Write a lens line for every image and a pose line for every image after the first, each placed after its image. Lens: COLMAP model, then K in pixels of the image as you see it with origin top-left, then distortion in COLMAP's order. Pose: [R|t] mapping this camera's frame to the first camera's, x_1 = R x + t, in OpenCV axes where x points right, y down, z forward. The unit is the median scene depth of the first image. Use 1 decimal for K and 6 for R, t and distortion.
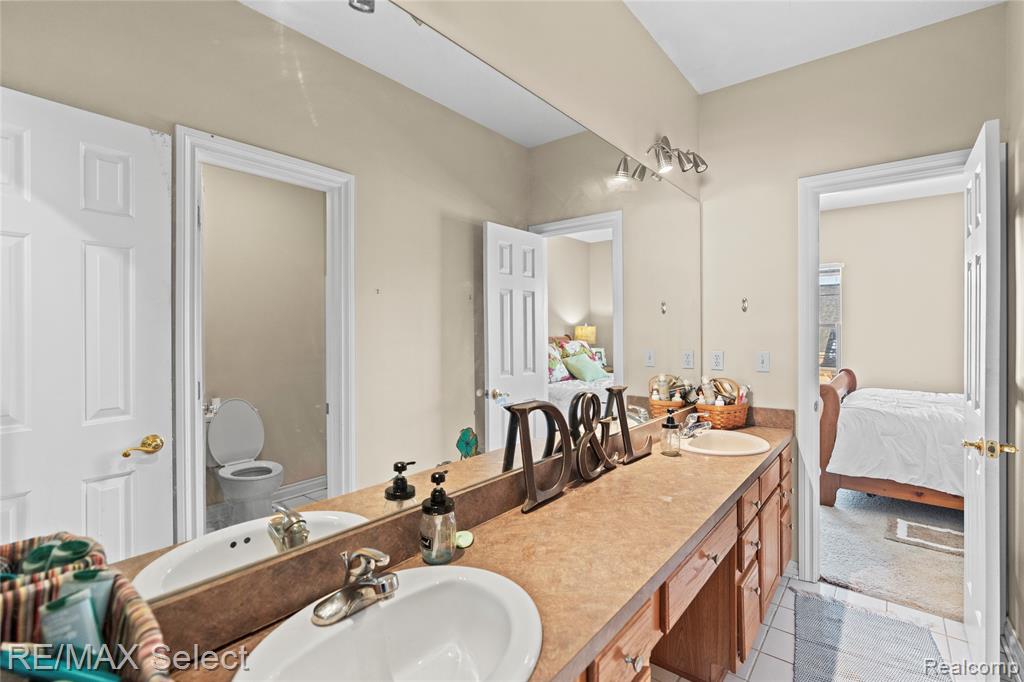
lens RADIAL K [[463.3, 0, 517.7], [0, 463.3, 327.2], [0, 0, 1]] dist [-0.009489, 0.001074]
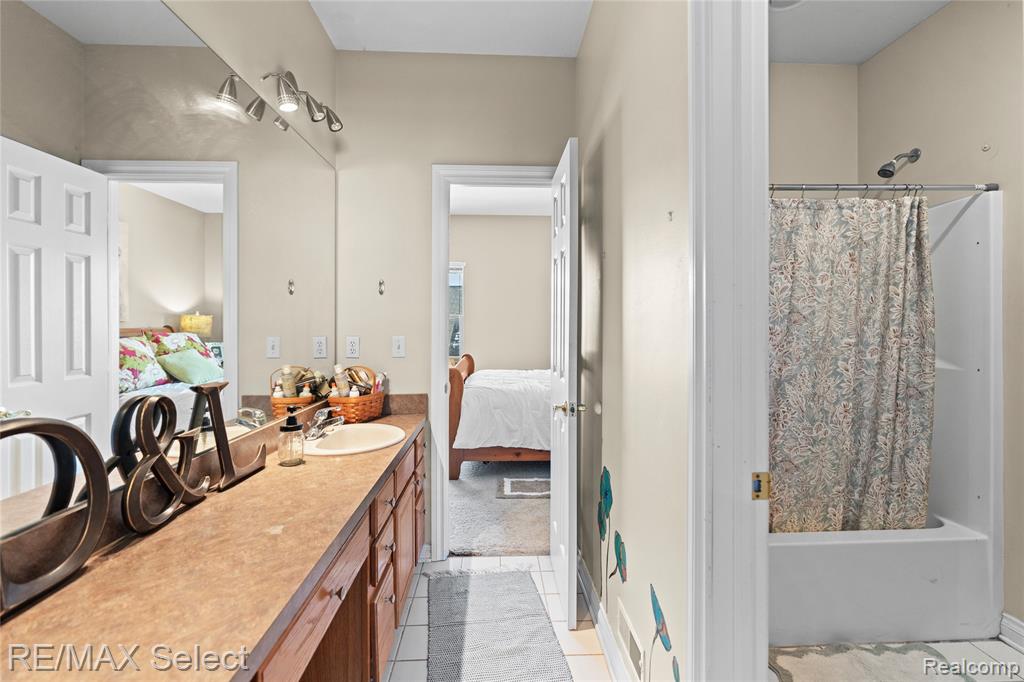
lens RADIAL K [[463.3, 0, 517.7], [0, 463.3, 327.2], [0, 0, 1]] dist [-0.009489, 0.001074]
pose [[0.742058, 0.000173, 0.670336, 0.079685], [-0.006849, 0.999950, 0.007324, 0.029412], [-0.670301, -0.010026, 0.742022, 0.140330]]
